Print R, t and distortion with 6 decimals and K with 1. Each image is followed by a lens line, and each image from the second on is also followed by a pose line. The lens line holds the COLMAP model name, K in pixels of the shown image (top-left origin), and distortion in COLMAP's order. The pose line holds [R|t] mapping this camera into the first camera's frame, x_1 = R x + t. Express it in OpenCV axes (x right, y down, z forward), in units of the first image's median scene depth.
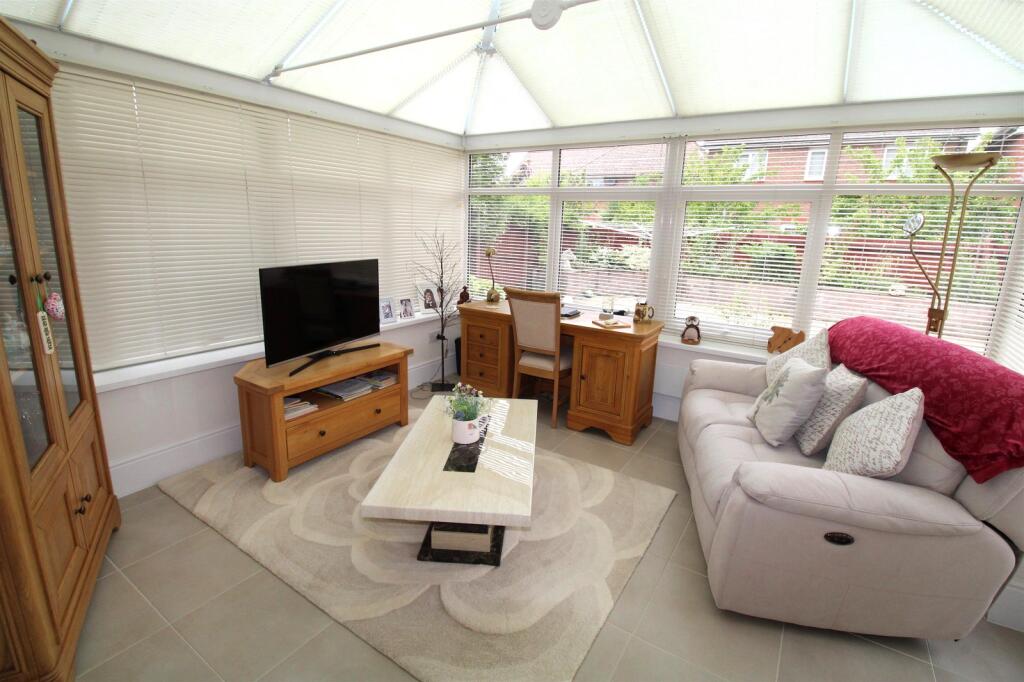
lens RADIAL K [[482.3, 0, 512.3], [0, 482.3, 328.4], [0, 0, 1]] dist [-0.000382, -0.000554]
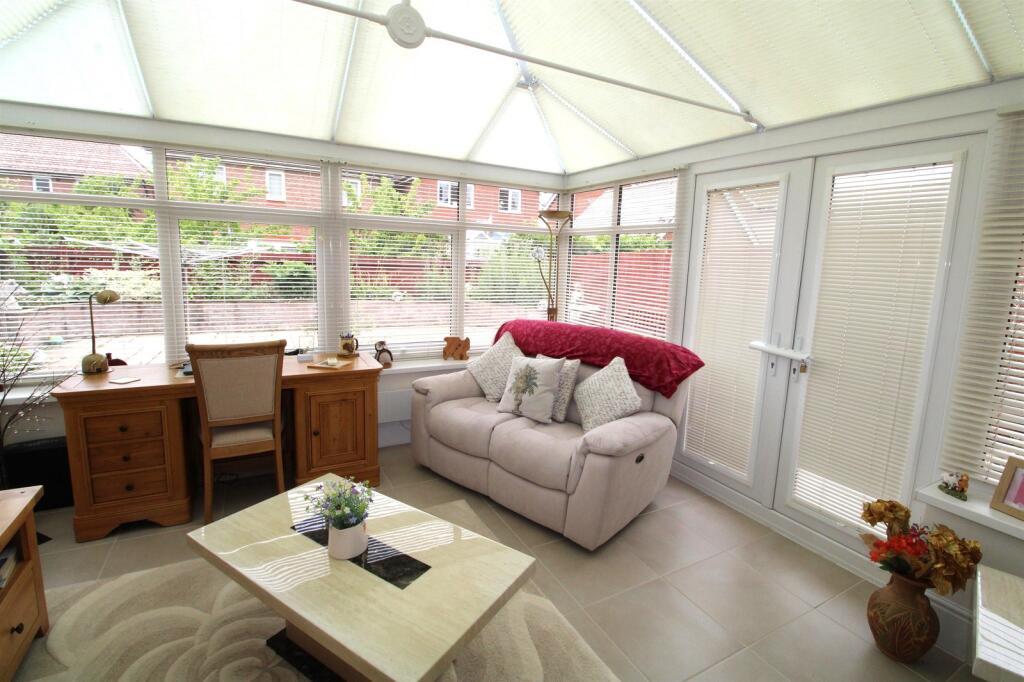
lens RADIAL K [[476.0, 0, 515.4], [0, 476.0, 327.7], [0, 0, 1]] dist [-0.002149, -0.010923]
pose [[0.465538, -0.143649, 0.873292, -0.398811], [0.171452, 0.982685, 0.070245, -0.080265], [-0.868262, 0.117026, 0.482106, 0.278595]]
